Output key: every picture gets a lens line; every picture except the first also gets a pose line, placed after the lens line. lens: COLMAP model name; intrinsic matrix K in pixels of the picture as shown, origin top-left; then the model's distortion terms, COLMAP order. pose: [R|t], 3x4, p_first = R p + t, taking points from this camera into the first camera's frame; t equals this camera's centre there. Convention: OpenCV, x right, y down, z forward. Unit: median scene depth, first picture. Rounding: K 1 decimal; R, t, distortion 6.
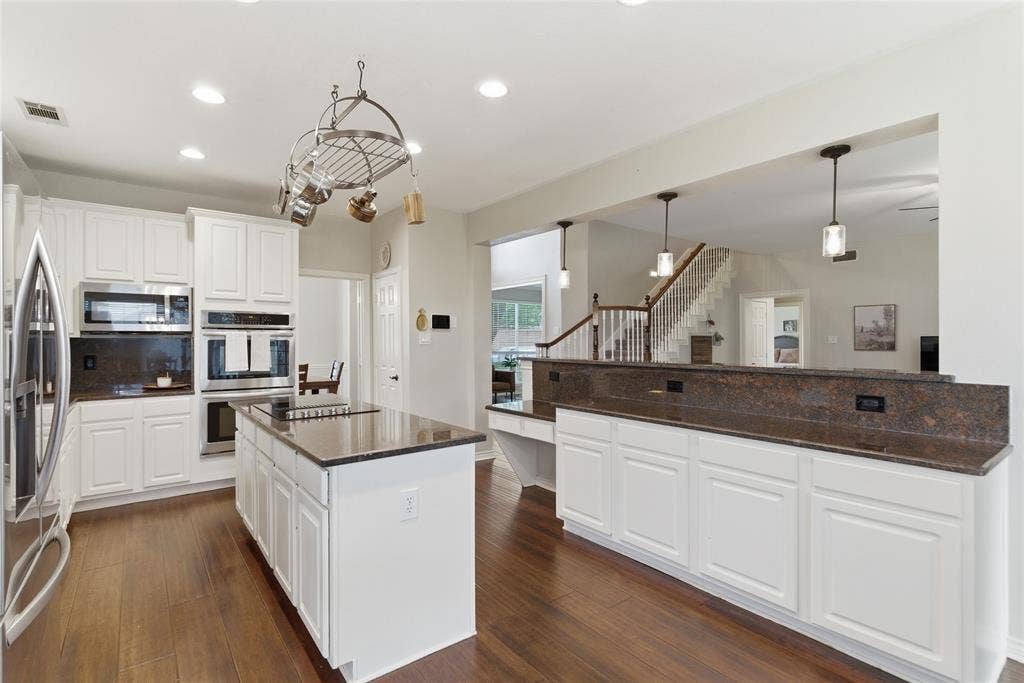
lens RADIAL K [[468.7, 0, 515.2], [0, 468.7, 340.8], [0, 0, 1]] dist [-0.008263, -0.000738]
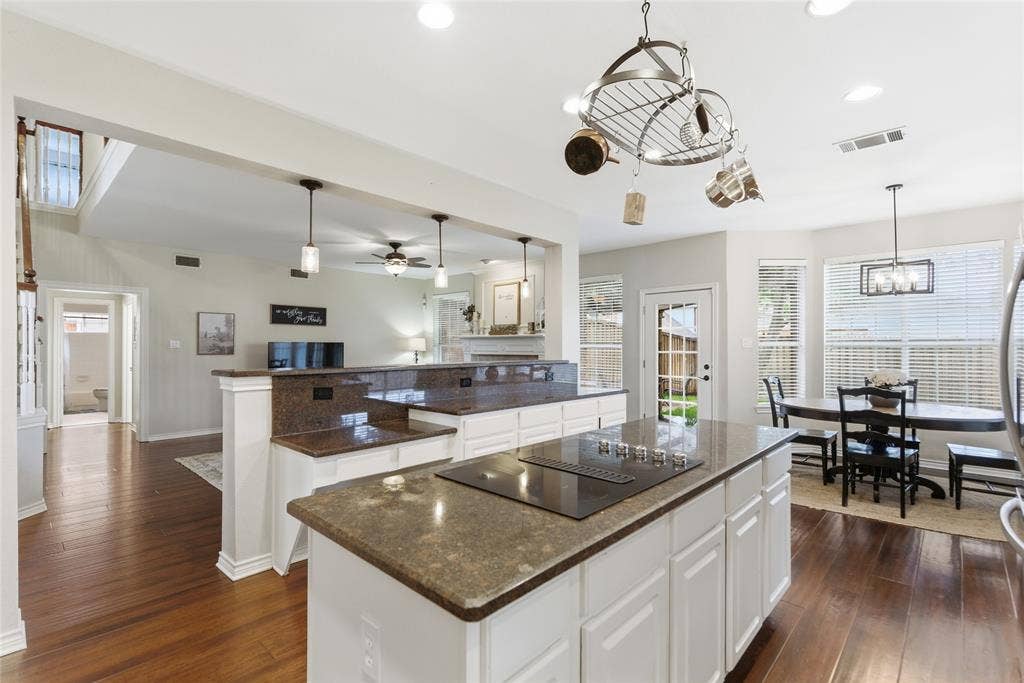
lens RADIAL K [[468.7, 0, 504.0], [0, 468.7, 341.2], [0, 0, 1]] dist [-0.008263, -0.000738]
pose [[-0.137951, 0.009434, 0.990394, -0.392241], [0.004984, 0.999949, -0.008831, 0.002109], [-0.990427, 0.003718, -0.137991, 0.489658]]
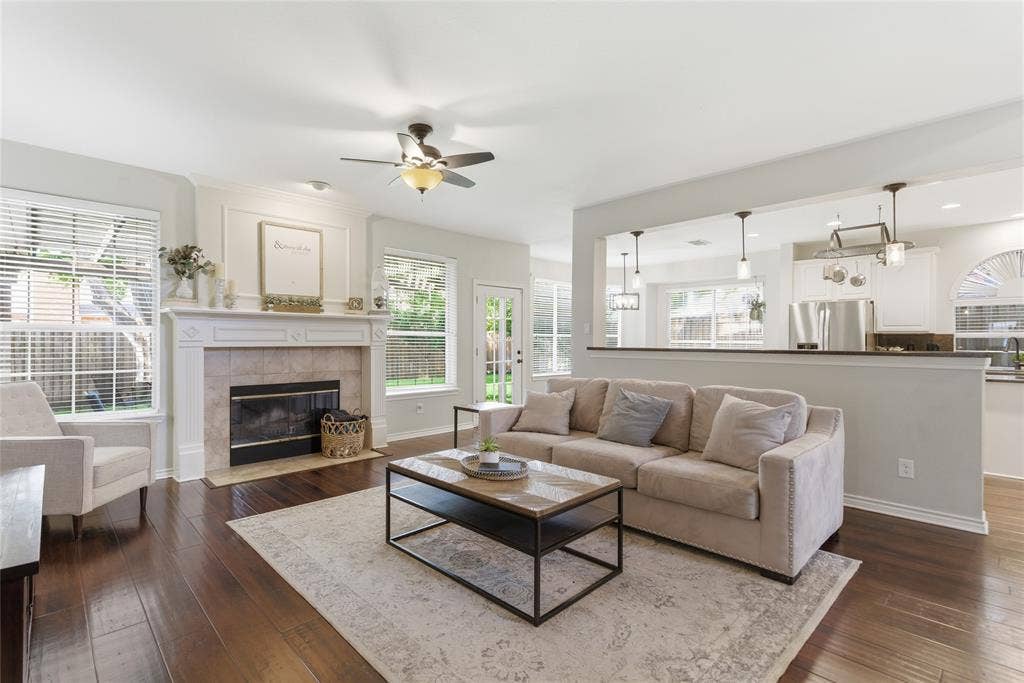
lens RADIAL K [[468.7, 0, 508.8], [0, 468.7, 341.4], [0, 0, 1]] dist [-0.008263, -0.000738]
pose [[-0.995830, -0.005324, -0.091071, 0.495952], [-0.005878, 0.999966, 0.005818, 0.012690], [0.091037, 0.006330, -0.995827, 1.037116]]
